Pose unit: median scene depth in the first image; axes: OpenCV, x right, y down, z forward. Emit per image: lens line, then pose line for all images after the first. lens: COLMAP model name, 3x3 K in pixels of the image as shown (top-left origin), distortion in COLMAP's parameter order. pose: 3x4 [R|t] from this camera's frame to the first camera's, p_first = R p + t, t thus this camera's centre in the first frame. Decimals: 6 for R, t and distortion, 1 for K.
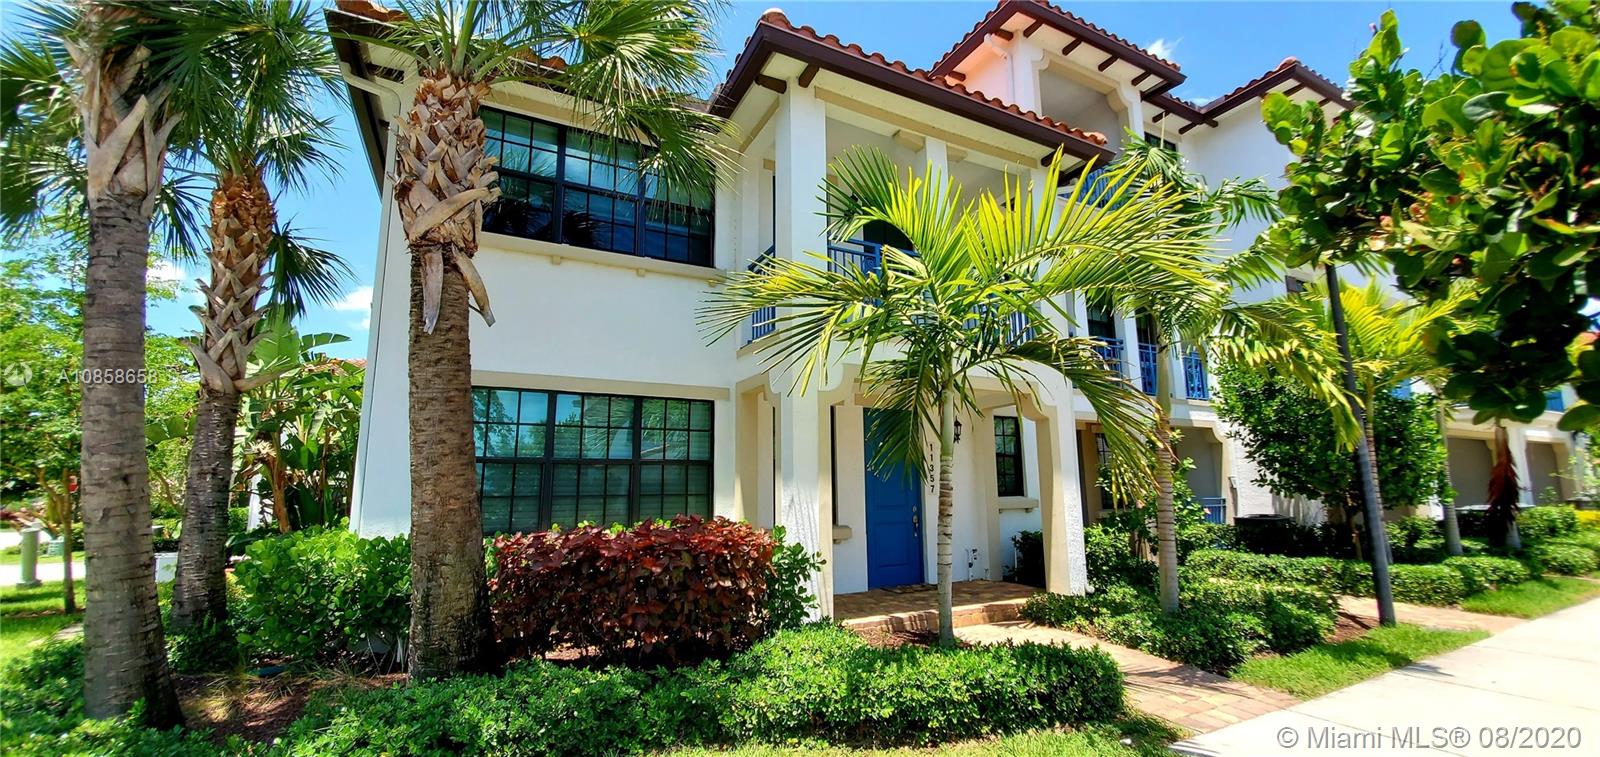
lens RADIAL K [[635.0, 0, 826.5], [0, 635.0, 387.6], [0, 0, 1]] dist [0.012257, -0.015647]
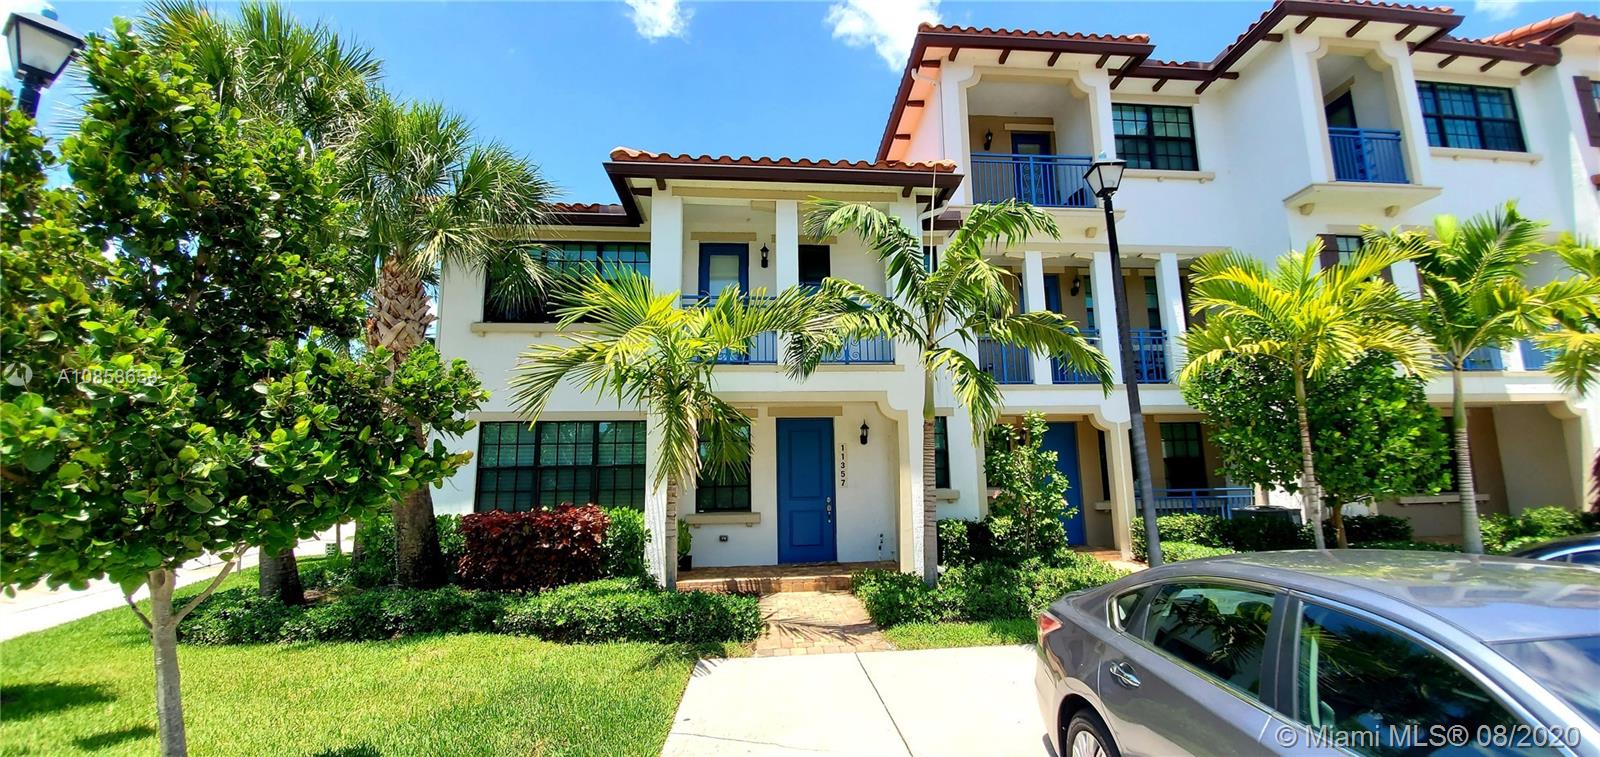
lens RADIAL K [[635.0, 0, 826.5], [0, 635.0, 387.6], [0, 0, 1]] dist [0.012257, -0.015647]
pose [[0.921719, -0.067668, -0.381911, 1.114638], [0.071727, 0.997418, -0.003618, -0.028860], [0.381170, -0.024058, 0.924192, -0.194025]]
